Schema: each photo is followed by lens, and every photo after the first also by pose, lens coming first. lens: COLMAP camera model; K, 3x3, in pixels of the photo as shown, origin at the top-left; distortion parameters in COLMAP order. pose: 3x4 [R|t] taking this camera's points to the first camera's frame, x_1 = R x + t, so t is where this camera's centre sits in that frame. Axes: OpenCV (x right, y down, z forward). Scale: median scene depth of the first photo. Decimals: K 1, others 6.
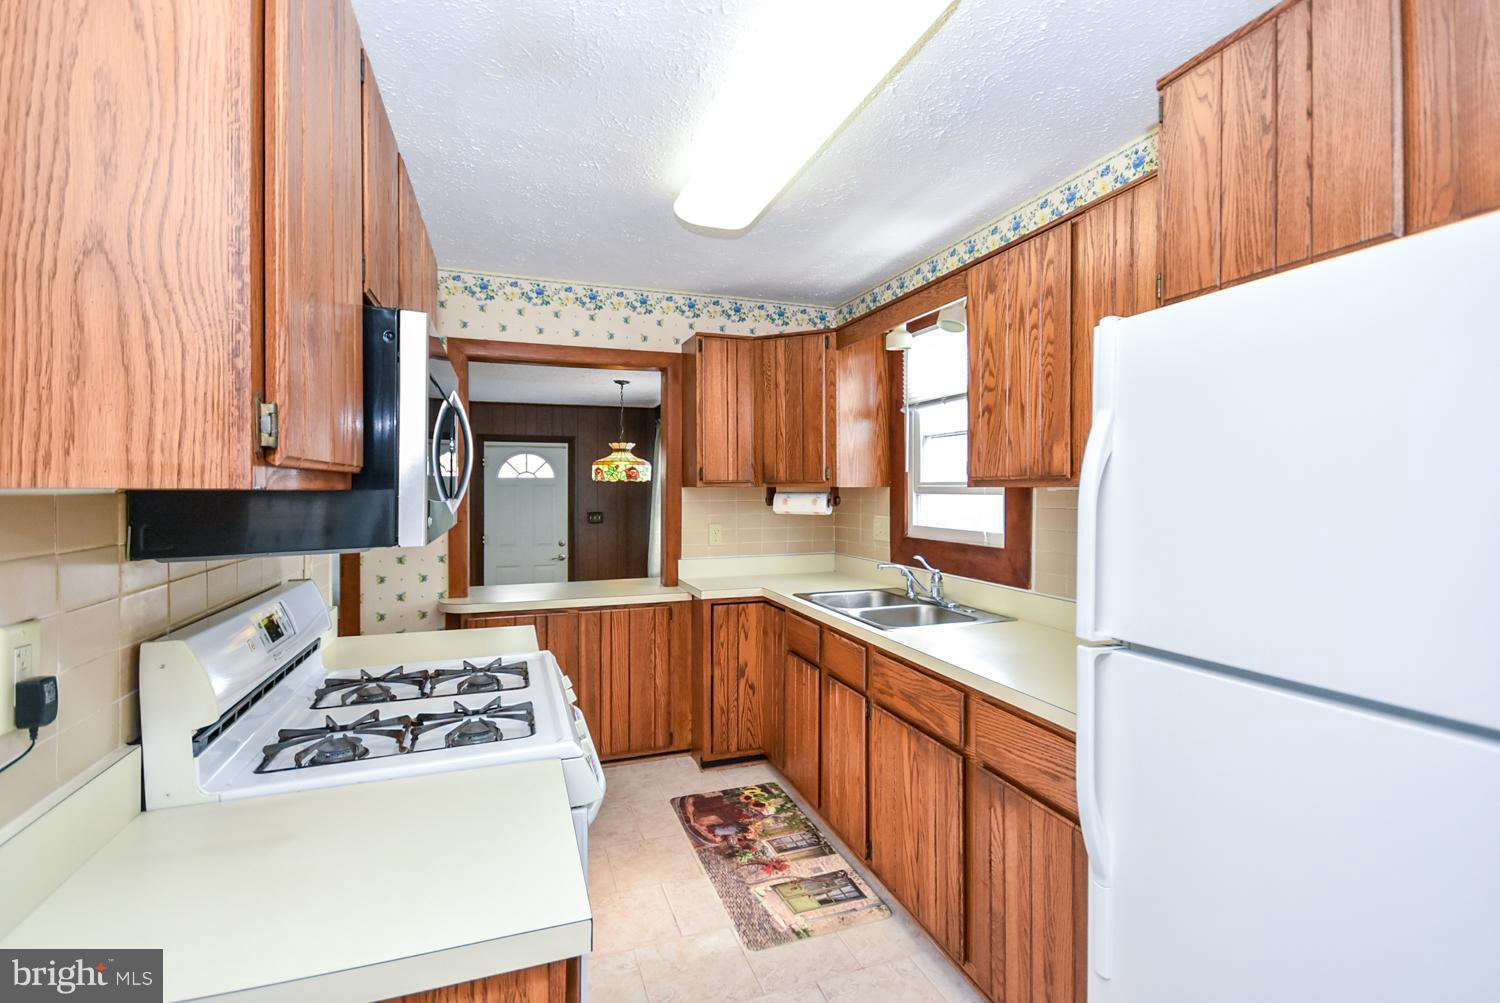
lens RADIAL K [[666.0, 0, 758.5], [0, 666.0, 497.7], [0, 0, 1]] dist [0.005791, -0.004013]
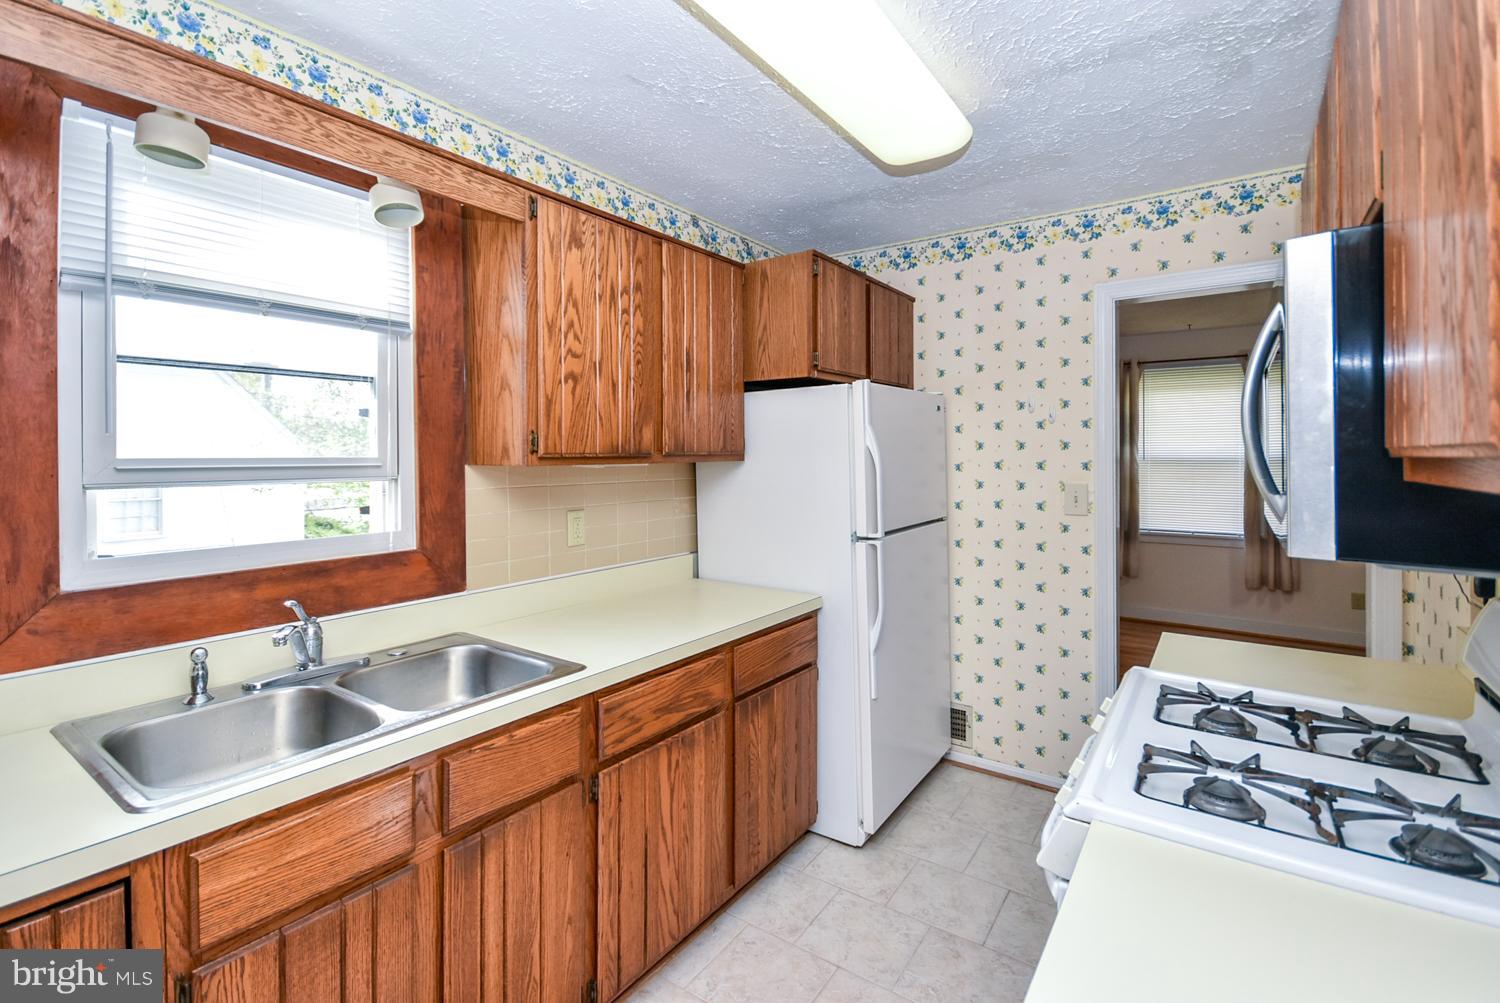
lens RADIAL K [[666.0, 0, 790.6], [0, 666.0, 457.1], [0, 0, 1]] dist [0.005791, -0.004013]
pose [[-0.584121, 0.002149, 0.811664, -0.350284], [0.016038, 0.999832, 0.008895, -0.019165], [-0.811508, 0.018214, -0.584057, 0.835613]]
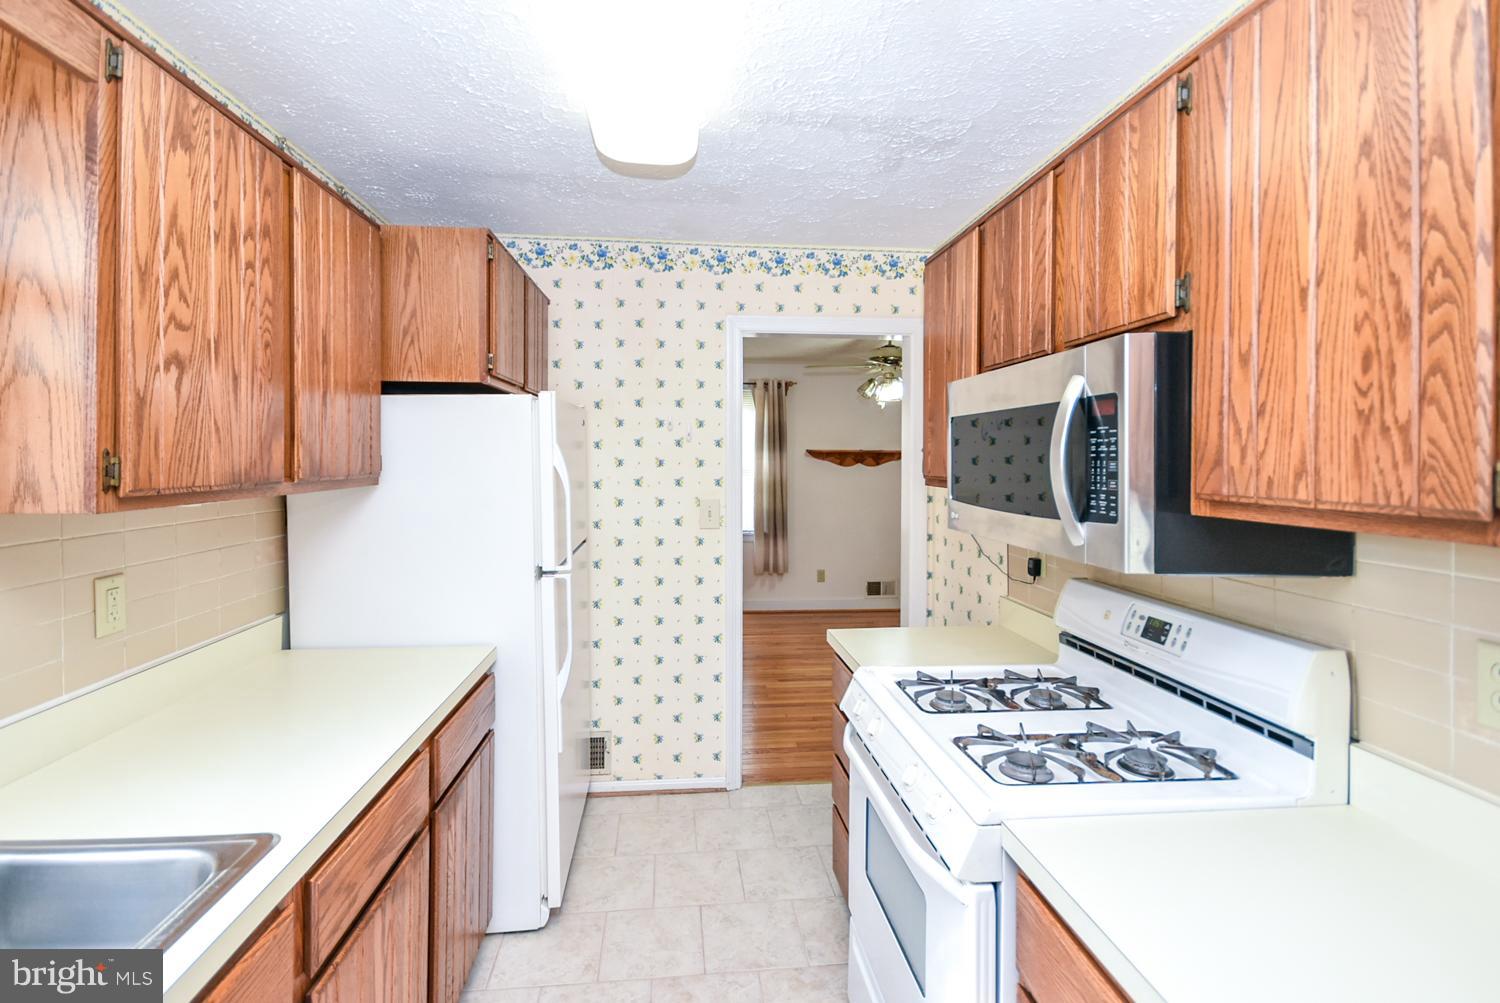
lens RADIAL K [[666.0, 0, 743.5], [0, 666.0, 463.2], [0, 0, 1]] dist [0.005791, -0.004013]
pose [[-0.964603, -0.003159, 0.263687, -0.151975], [0.002206, 0.999797, 0.020048, -0.039377], [-0.263697, 0.019920, -0.964400, 0.909954]]
